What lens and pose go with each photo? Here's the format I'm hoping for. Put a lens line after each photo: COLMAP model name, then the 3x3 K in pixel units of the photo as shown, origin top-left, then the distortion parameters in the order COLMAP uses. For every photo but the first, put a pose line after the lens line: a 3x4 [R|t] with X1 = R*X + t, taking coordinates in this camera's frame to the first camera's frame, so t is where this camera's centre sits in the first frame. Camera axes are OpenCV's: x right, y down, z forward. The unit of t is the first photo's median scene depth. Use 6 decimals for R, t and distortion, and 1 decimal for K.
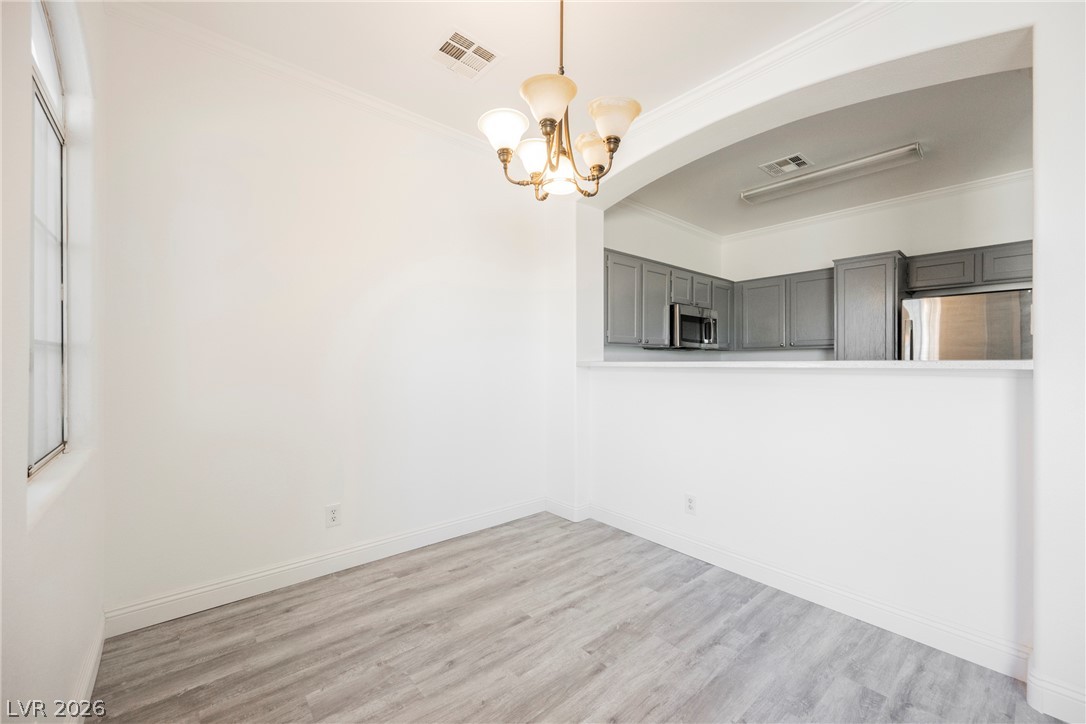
lens RADIAL K [[424.3, 0, 547.5], [0, 424.3, 360.1], [0, 0, 1]] dist [-0.001408, 0.000194]
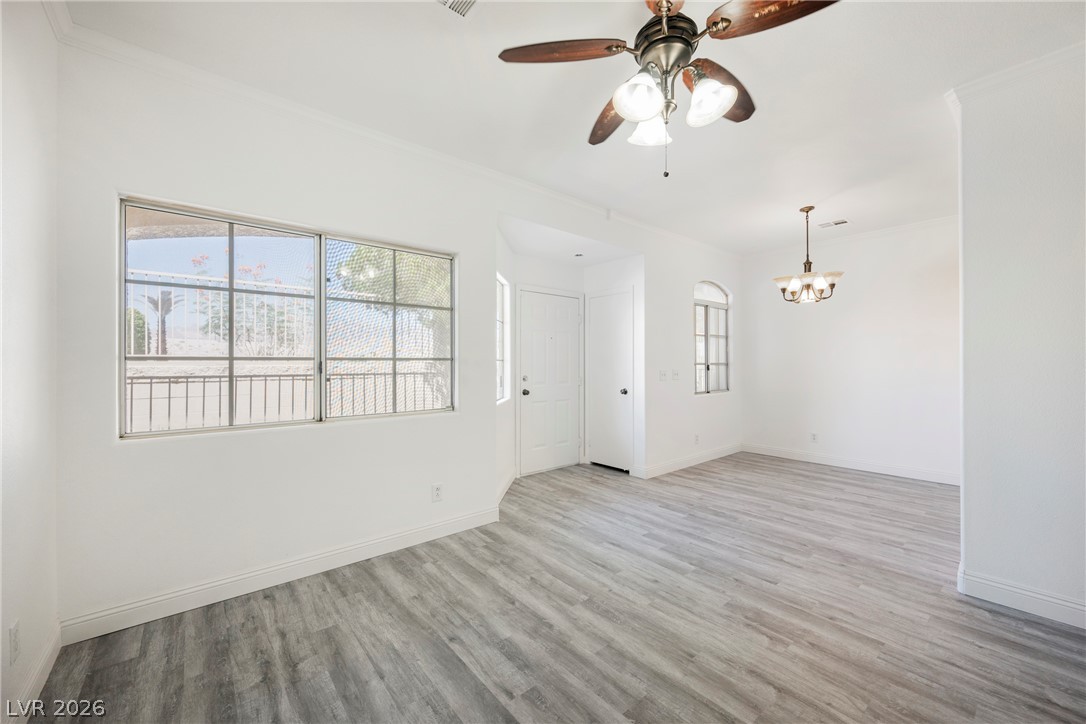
lens RADIAL K [[424.3, 0, 544.6], [0, 424.3, 361.5], [0, 0, 1]] dist [-0.001408, 0.000194]
pose [[-0.018075, -0.005468, -0.999822, 1.304517], [0.009483, 0.999939, -0.005640, -0.021099], [0.999792, -0.009583, -0.018022, -0.274881]]
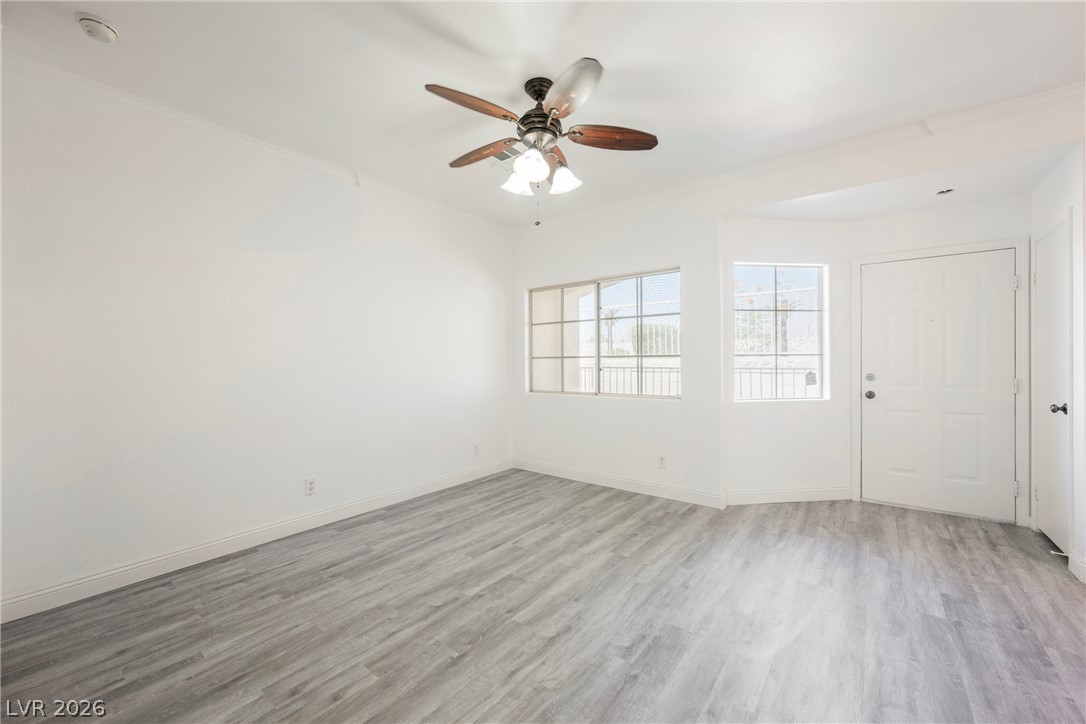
lens RADIAL K [[424.3, 0, 543.6], [0, 424.3, 360.1], [0, 0, 1]] dist [-0.001408, 0.000194]
pose [[-0.982039, 0.005299, -0.188606, 0.909086], [0.007298, 0.999924, -0.009905, -0.011088], [0.188539, -0.011103, -0.982003, 0.581111]]
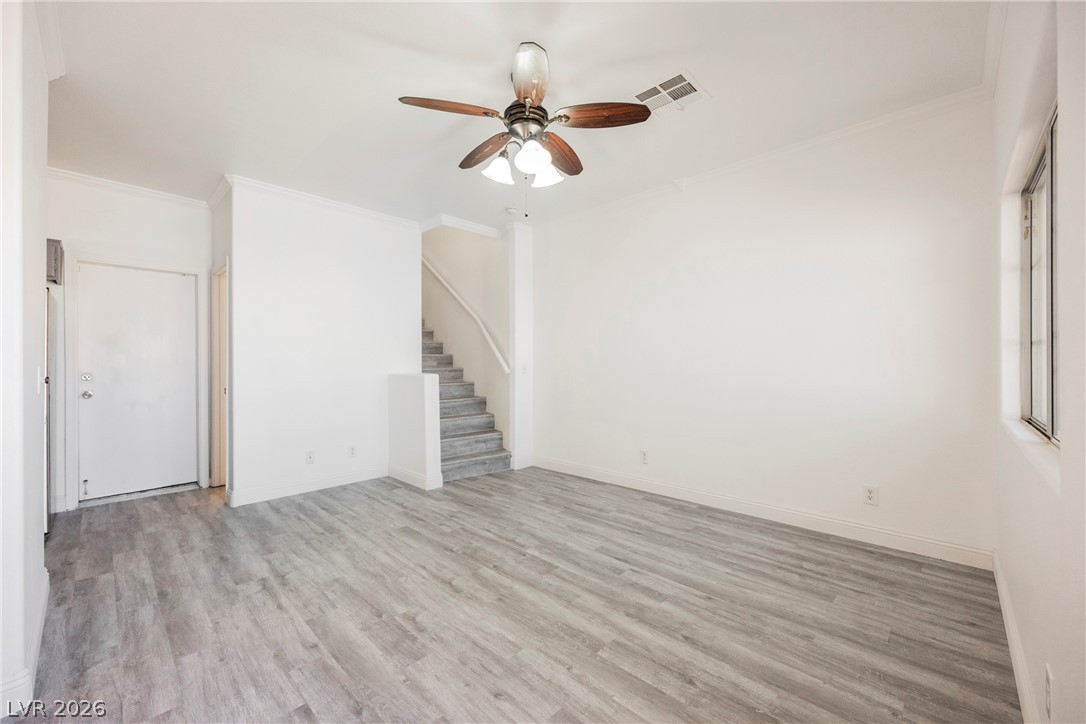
lens RADIAL K [[424.3, 0, 544.4], [0, 424.3, 368.9], [0, 0, 1]] dist [-0.001408, 0.000194]
pose [[-0.091767, -0.013746, 0.995686, 0.059992], [-0.004319, 0.999901, 0.013406, 0.000231], [-0.995771, -0.003070, -0.091817, -0.099116]]
